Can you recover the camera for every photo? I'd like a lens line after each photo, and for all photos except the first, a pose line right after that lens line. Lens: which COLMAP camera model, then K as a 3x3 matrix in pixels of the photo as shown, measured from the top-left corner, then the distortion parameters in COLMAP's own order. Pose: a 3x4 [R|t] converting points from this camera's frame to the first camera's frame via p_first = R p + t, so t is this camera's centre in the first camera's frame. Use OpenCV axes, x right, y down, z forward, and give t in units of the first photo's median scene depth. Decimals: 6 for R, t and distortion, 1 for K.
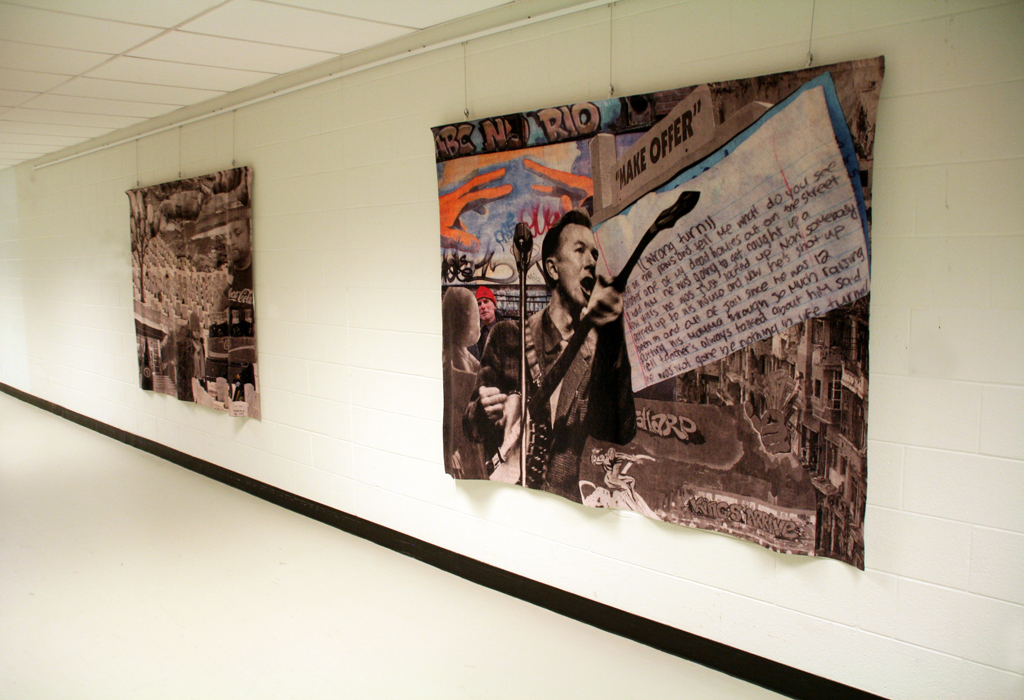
lens RADIAL K [[896.4, 0, 512.0], [0, 896.4, 350.0], [0, 0, 1]] dist [-0.111150, 0.013771]
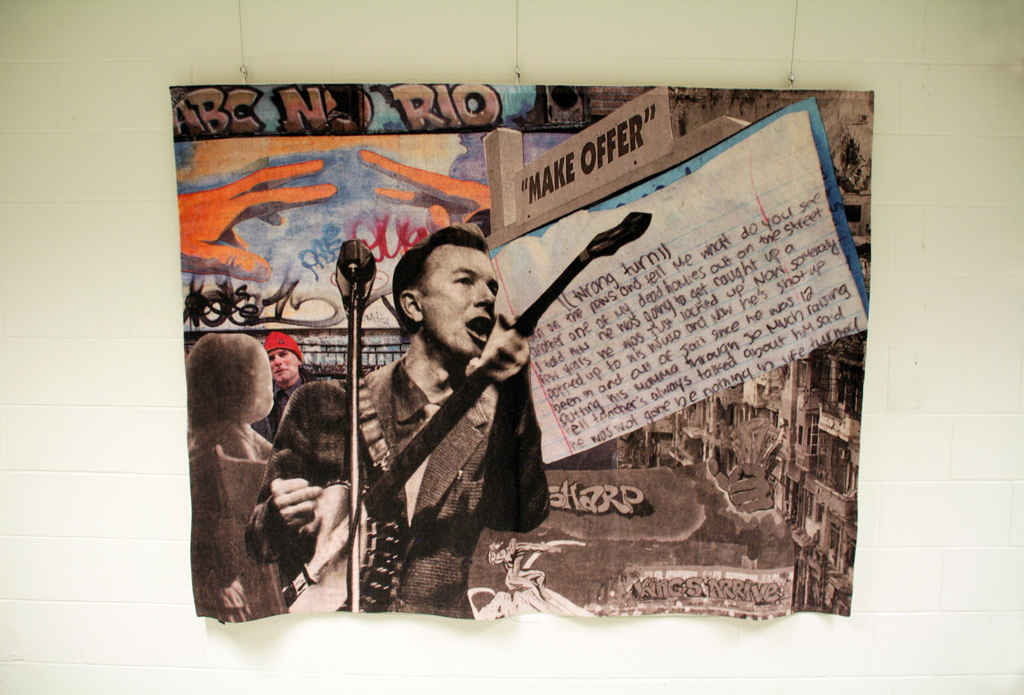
lens RADIAL K [[851.1, 0, 512.0], [0, 851.1, 347.5], [0, 0, 1]] dist [-0.124686, 0.006334]
pose [[0.709795, -0.036708, 0.703451, -0.419466], [0.060307, 0.998141, -0.008766, -0.051096], [-0.701822, 0.048645, 0.710690, 0.505640]]
